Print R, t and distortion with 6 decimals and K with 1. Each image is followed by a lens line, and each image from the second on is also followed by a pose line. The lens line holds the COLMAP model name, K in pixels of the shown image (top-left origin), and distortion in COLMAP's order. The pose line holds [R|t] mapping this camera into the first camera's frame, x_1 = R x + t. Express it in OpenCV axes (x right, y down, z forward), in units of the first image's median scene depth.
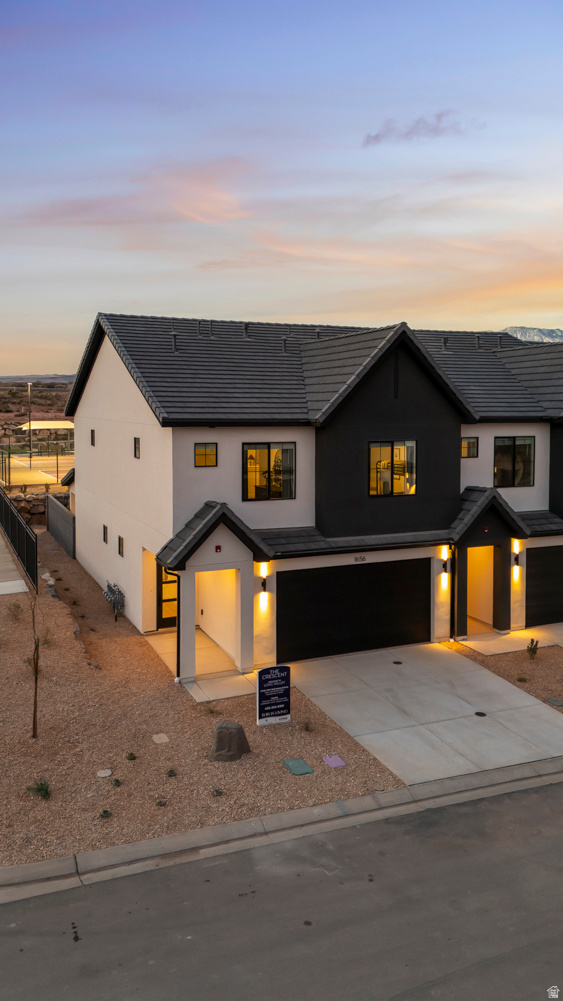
lens RADIAL K [[764.1, 0, 278.0], [0, 764.1, 456.5], [0, 0, 1]] dist [0.080855, -0.079236]
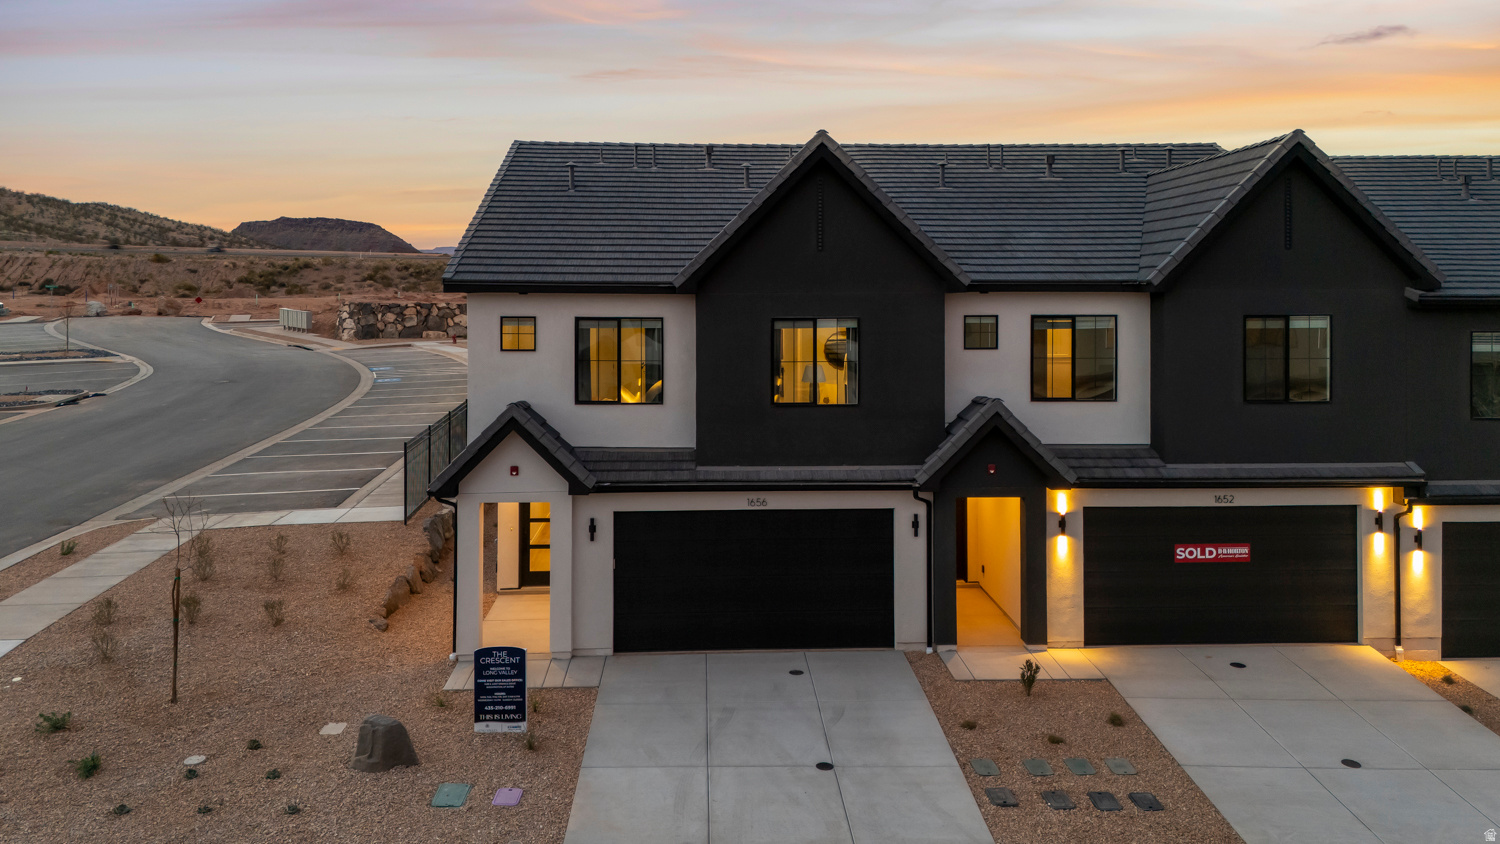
lens RADIAL K [[1145.1, 0, 754.1], [0, 1145.1, 306.4], [0, 0, 1]] dist [0.080855, -0.079236]
pose [[0.931352, 0.005661, -0.364077, 0.459965], [-0.023096, 0.998784, -0.043553, 0.013262], [0.363388, 0.048972, 0.930350, 0.104649]]
